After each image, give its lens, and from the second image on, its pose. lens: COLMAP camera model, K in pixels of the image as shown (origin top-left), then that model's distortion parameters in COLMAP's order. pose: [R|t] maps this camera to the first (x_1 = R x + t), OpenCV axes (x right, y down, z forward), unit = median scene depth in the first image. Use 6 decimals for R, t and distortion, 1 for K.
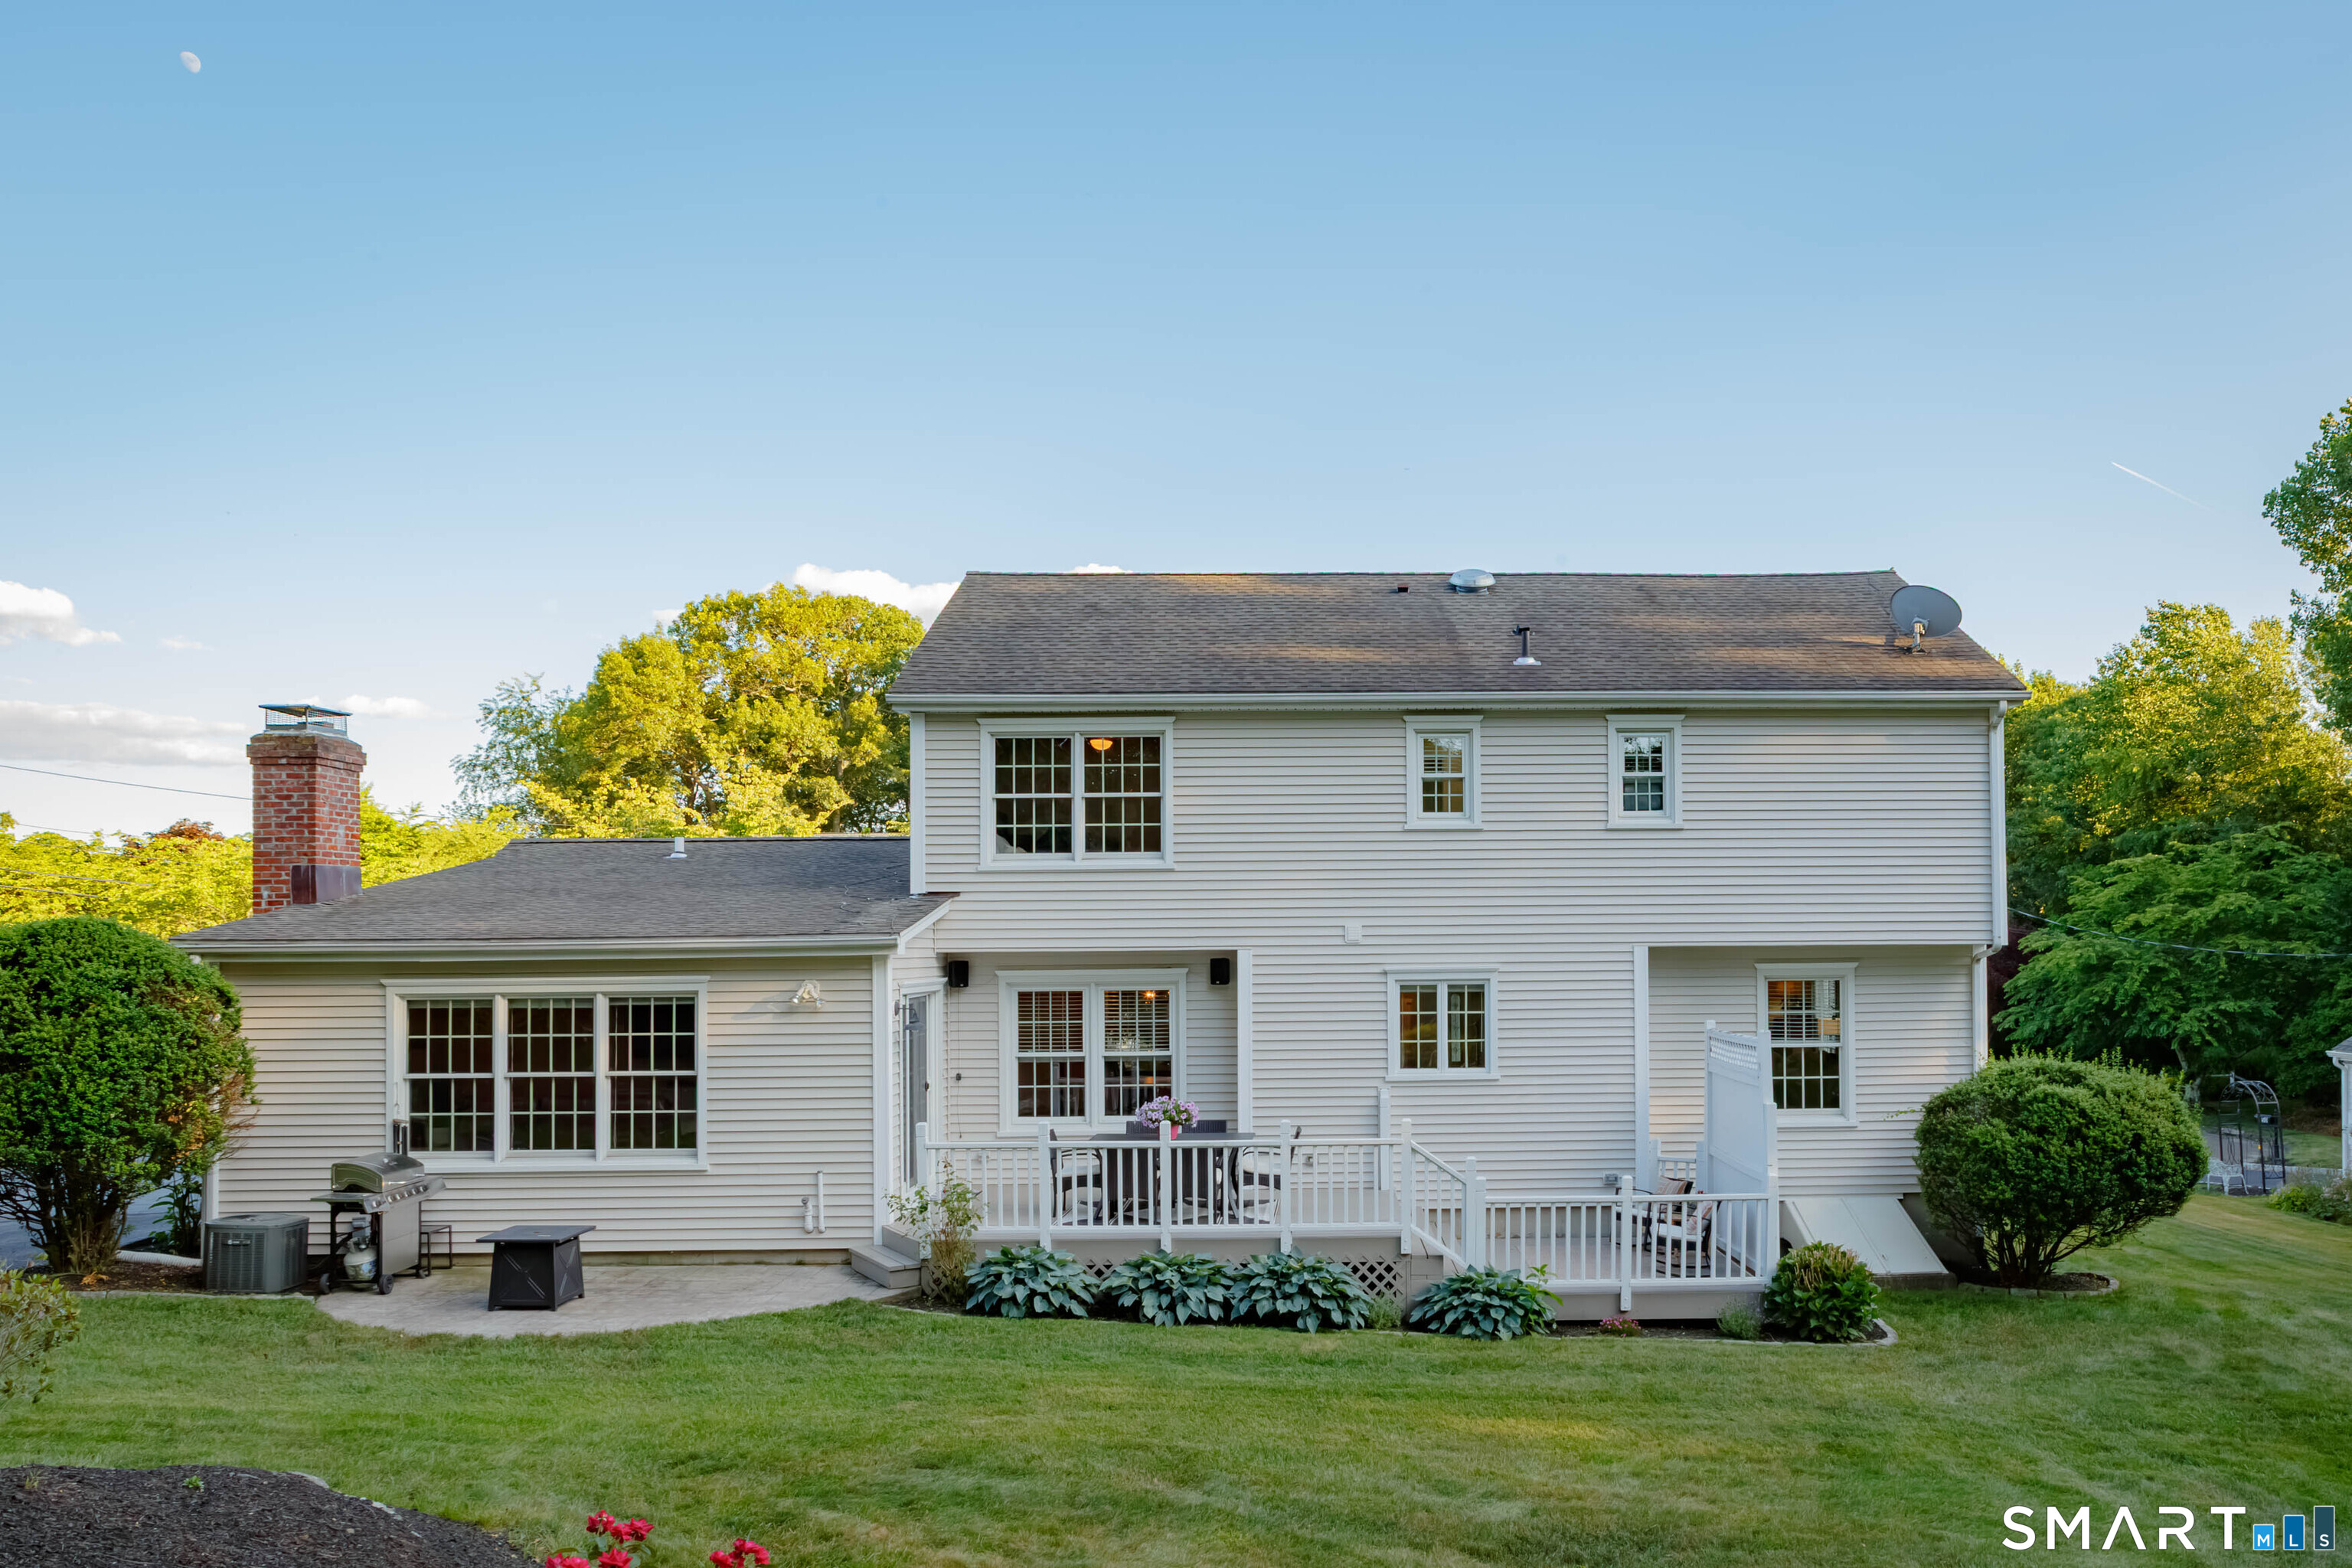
lens RADIAL K [[1740.2, 0, 1317.4], [0, 1740.2, 916.0], [0, 0, 1]] dist [-0.026673, 0.023825]
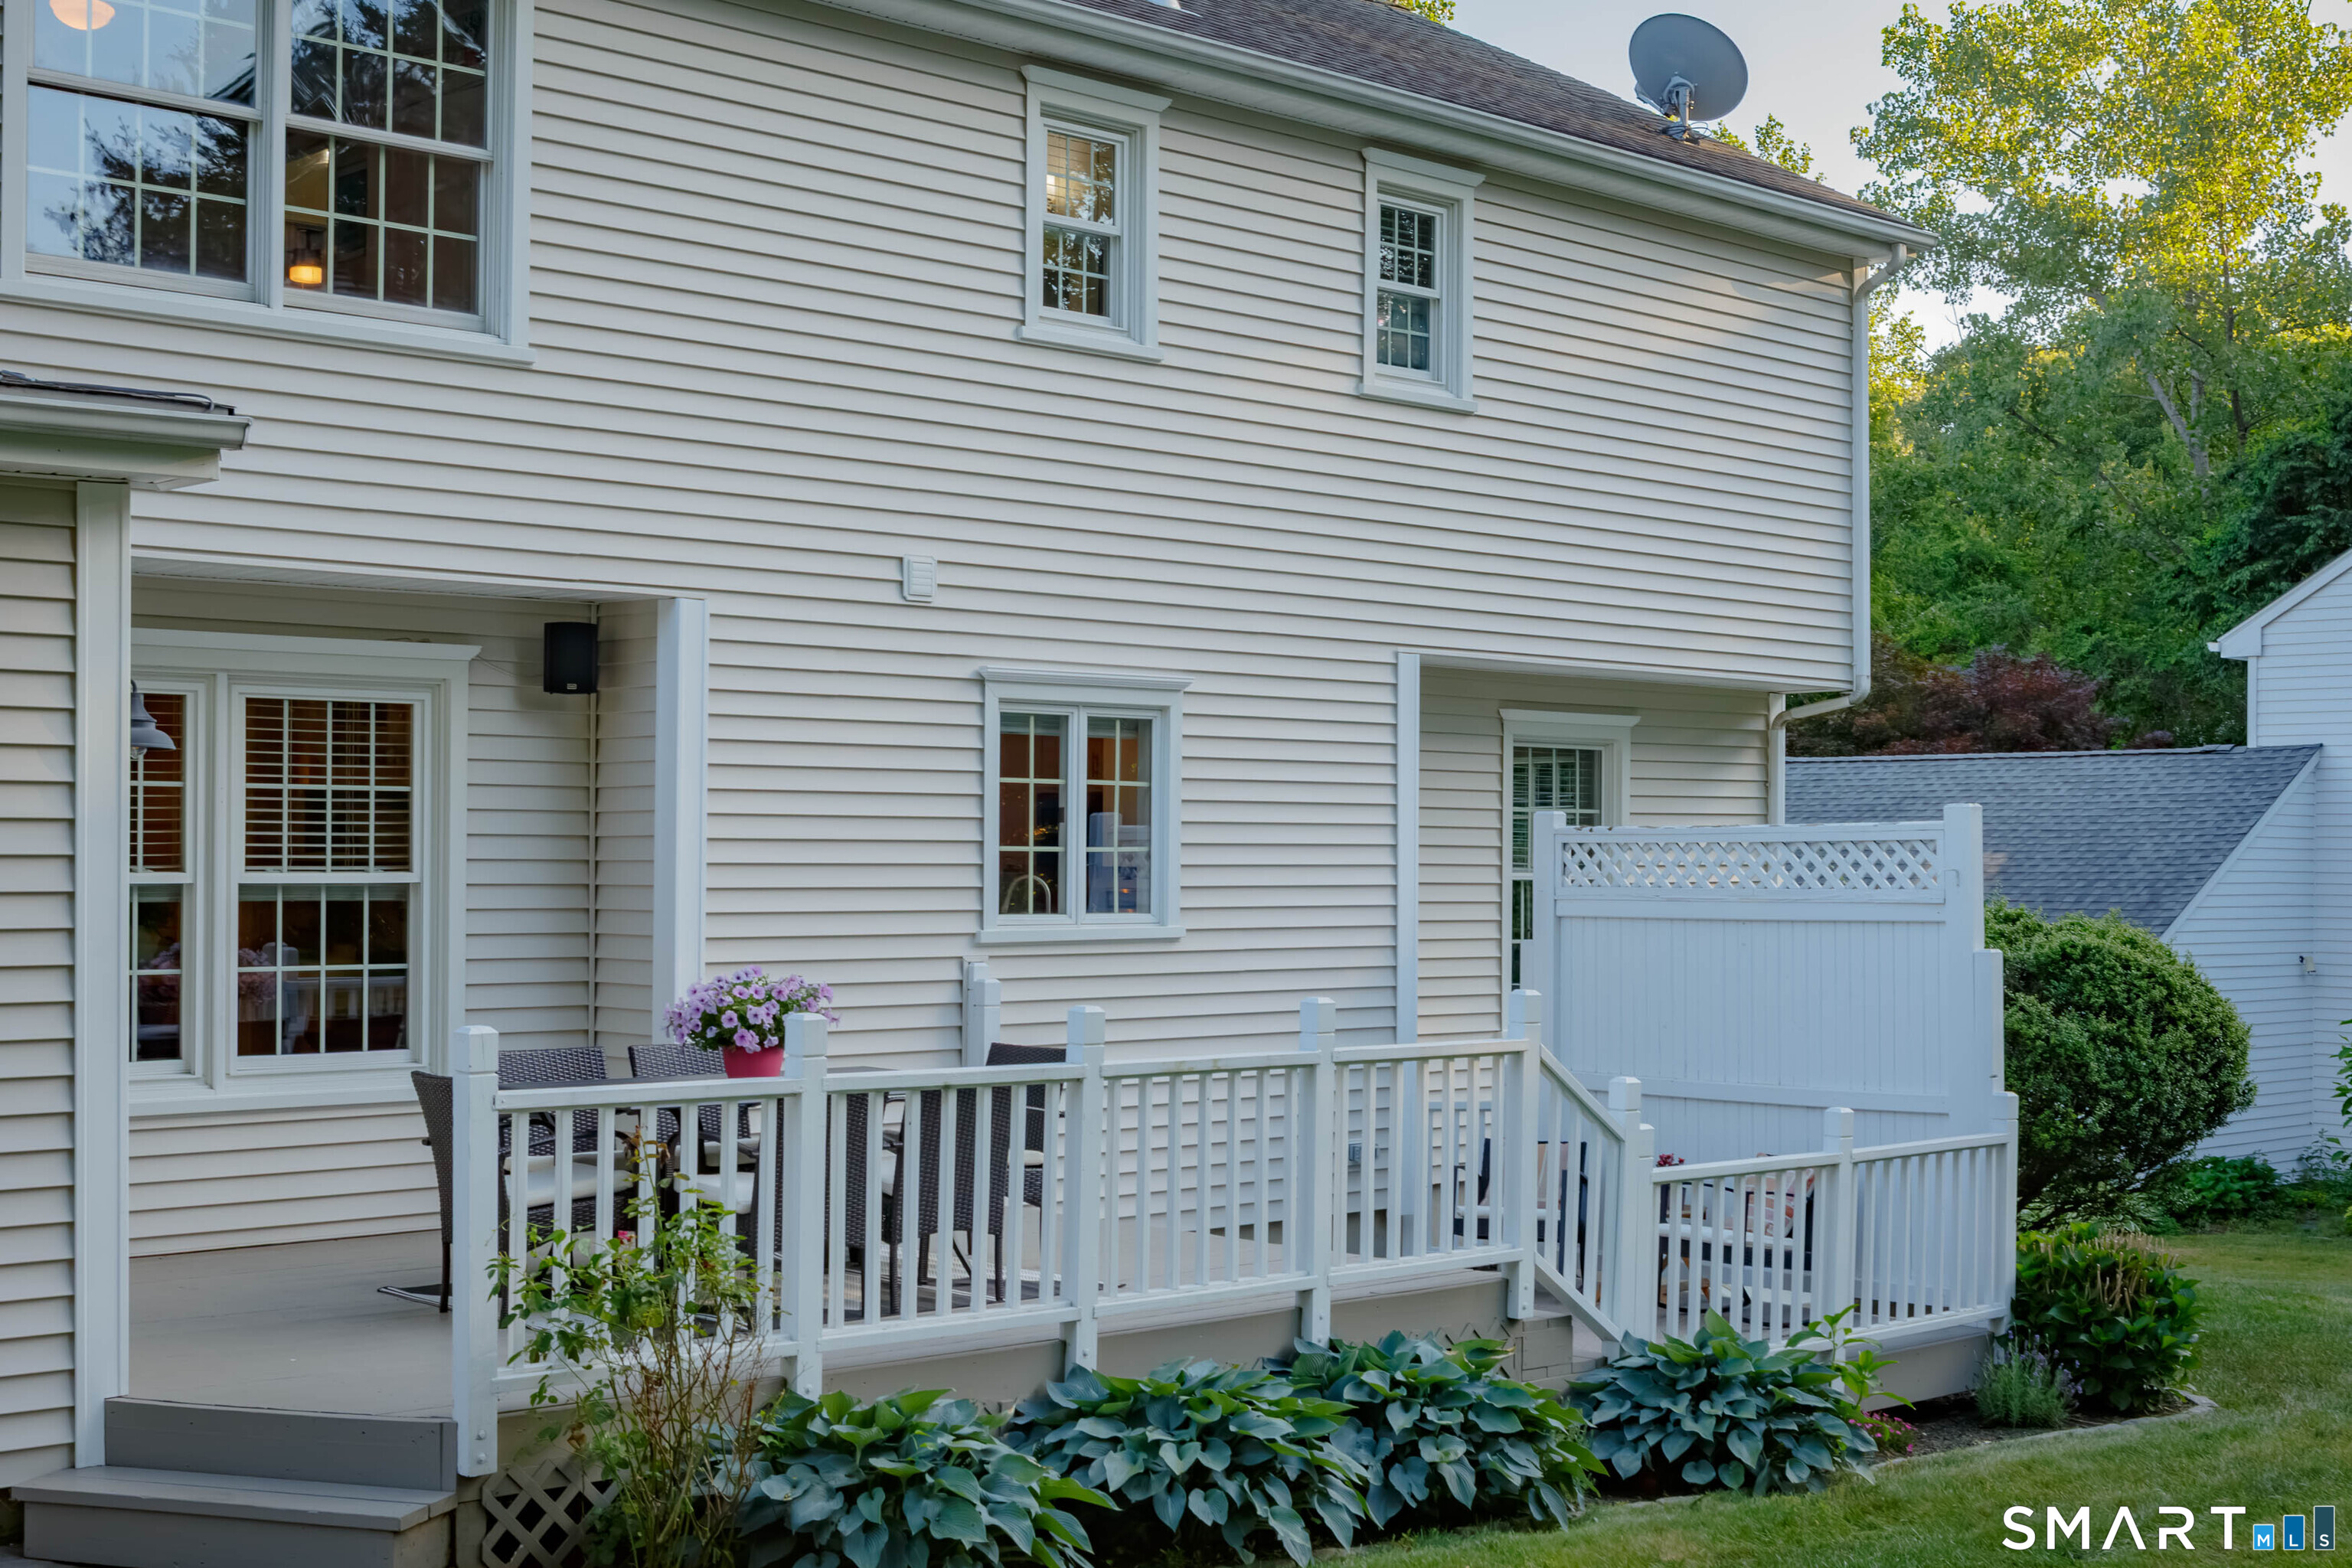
lens RADIAL K [[3040.2, 0, 1225.0], [0, 3040.2, 841.5], [0, 0, 1]] dist [-0.029787, 0.000000]
pose [[0.731049, 0.017631, 0.682097, -0.406998], [-0.024813, 0.999692, 0.000753, 0.068661], [-0.681873, -0.017475, 0.731261, 0.434190]]
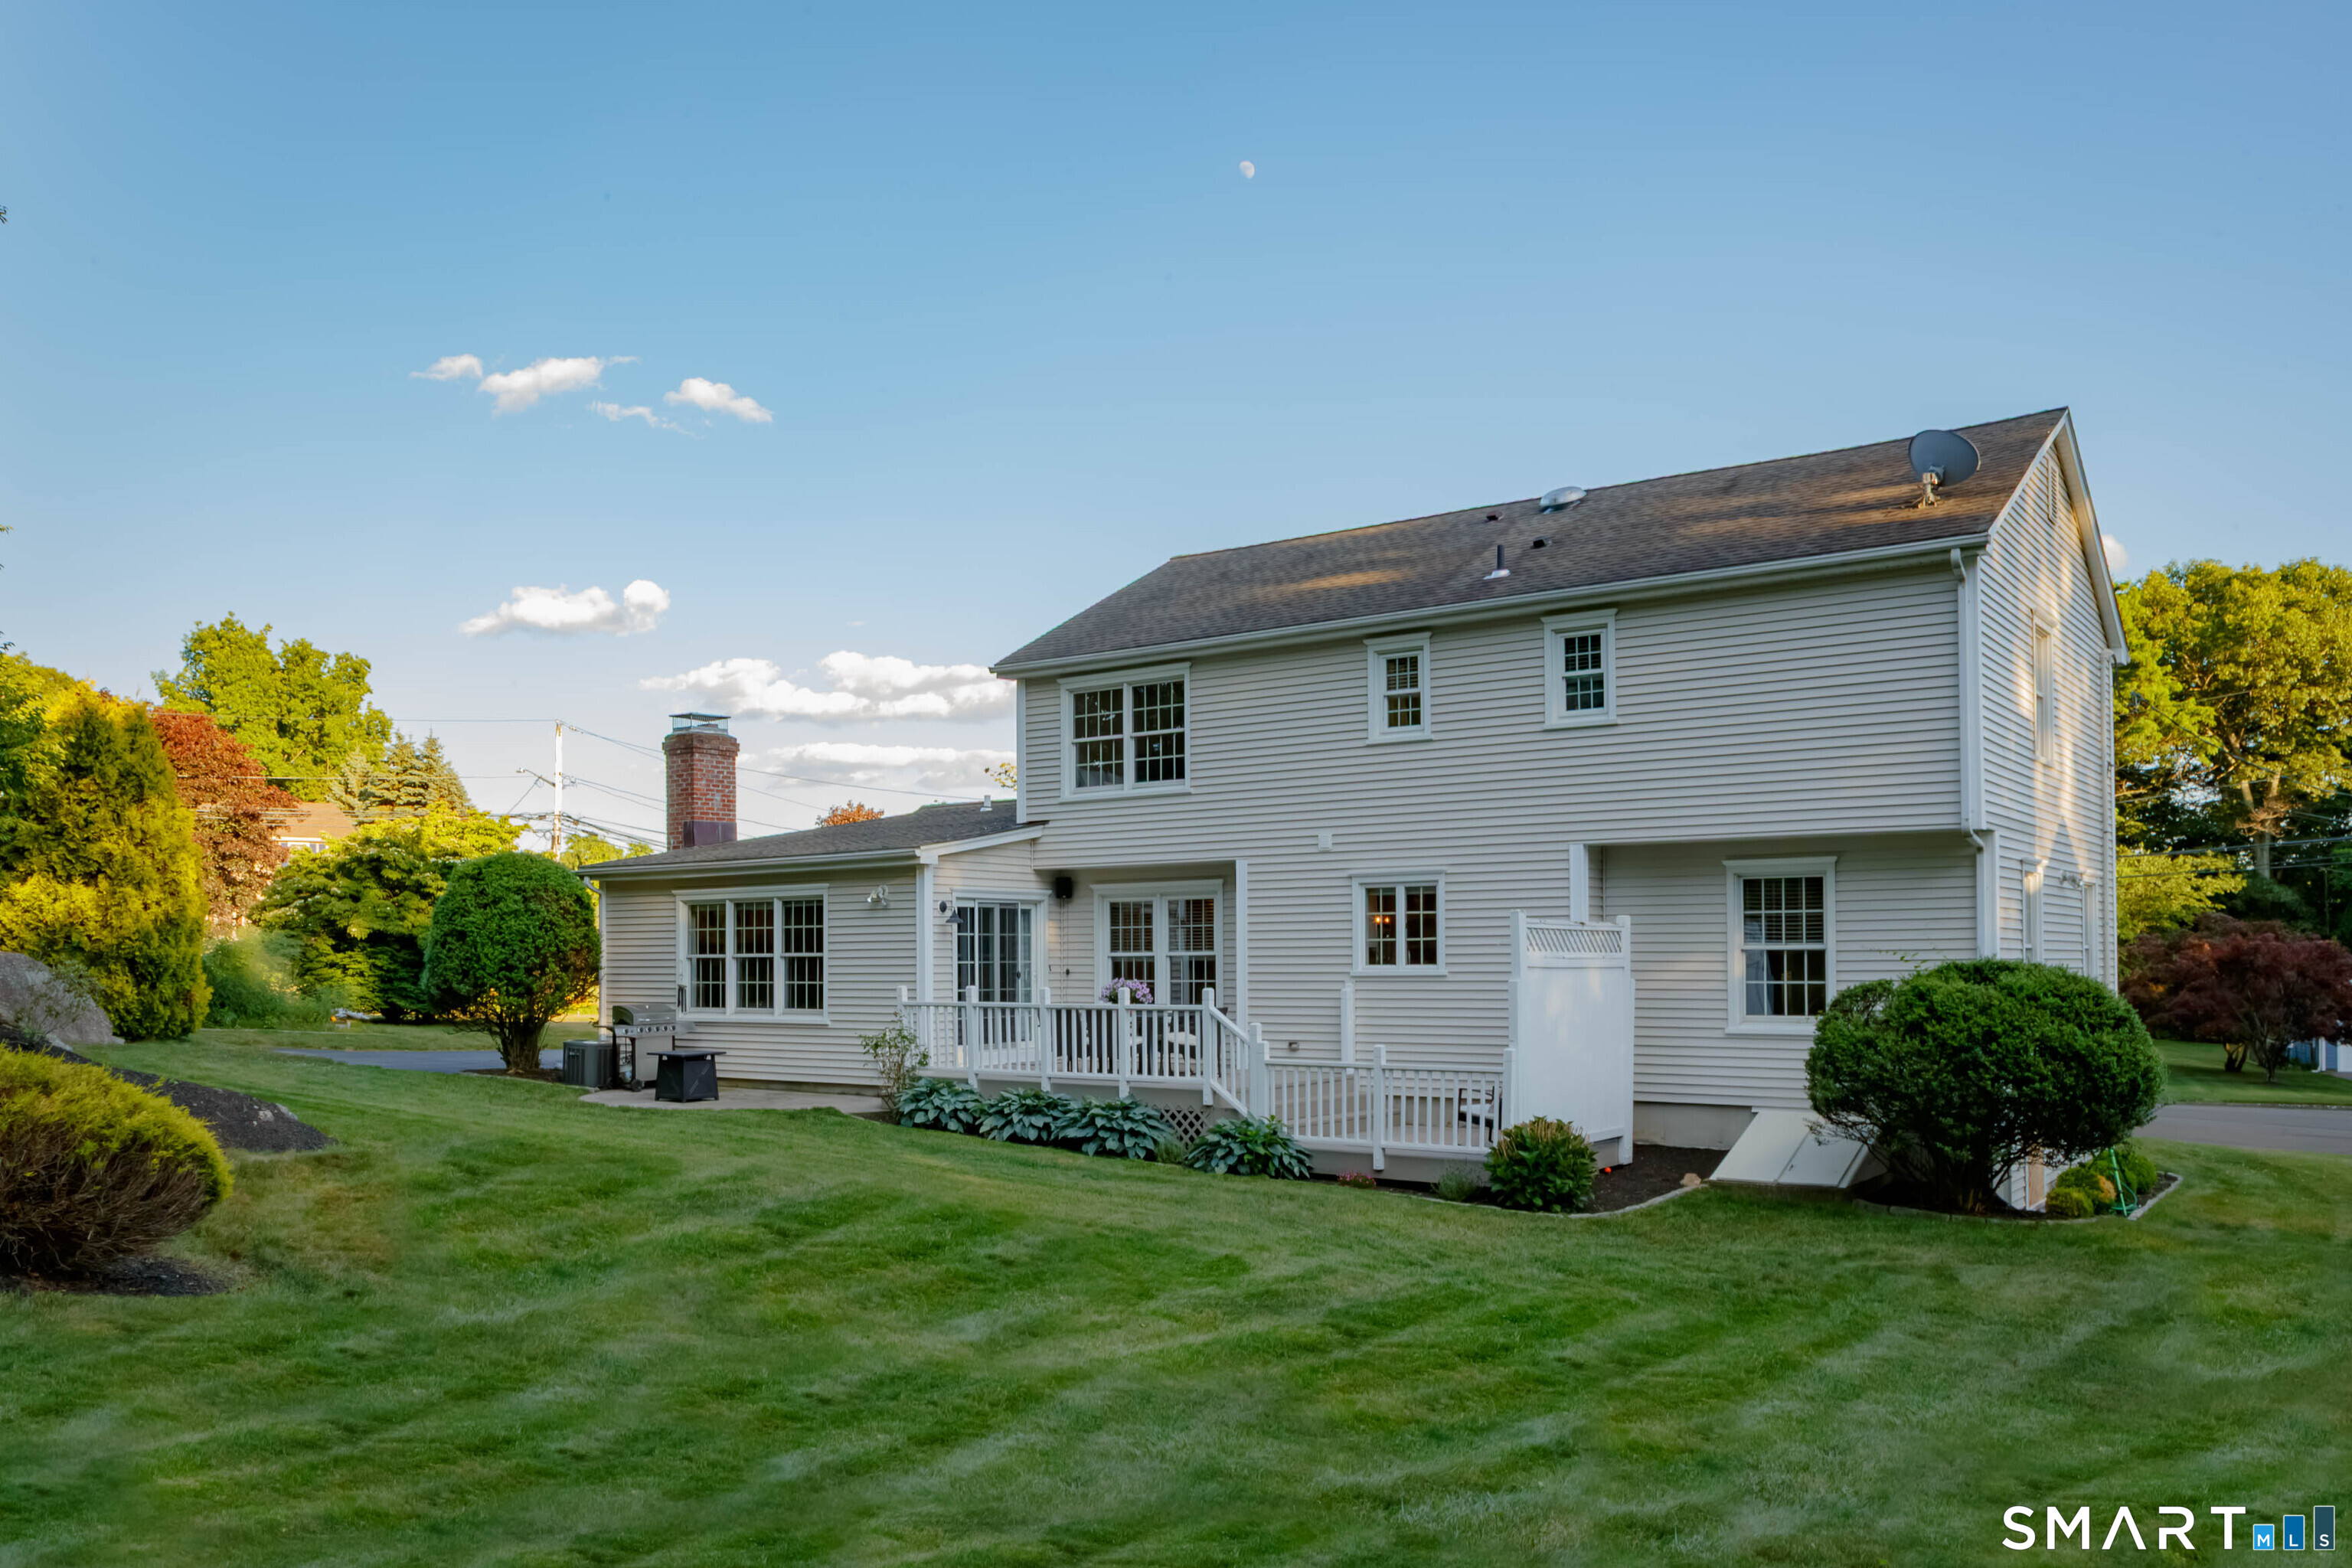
lens RADIAL K [[1740.2, 0, 1081.9], [0, 1740.2, 965.6], [0, 0, 1]] dist [-0.026673, 0.023825]
pose [[0.785414, 0.007048, -0.618931, 0.583299], [0.009763, 0.999670, 0.023774, 0.060680], [0.618894, -0.024715, 0.785085, 0.034251]]
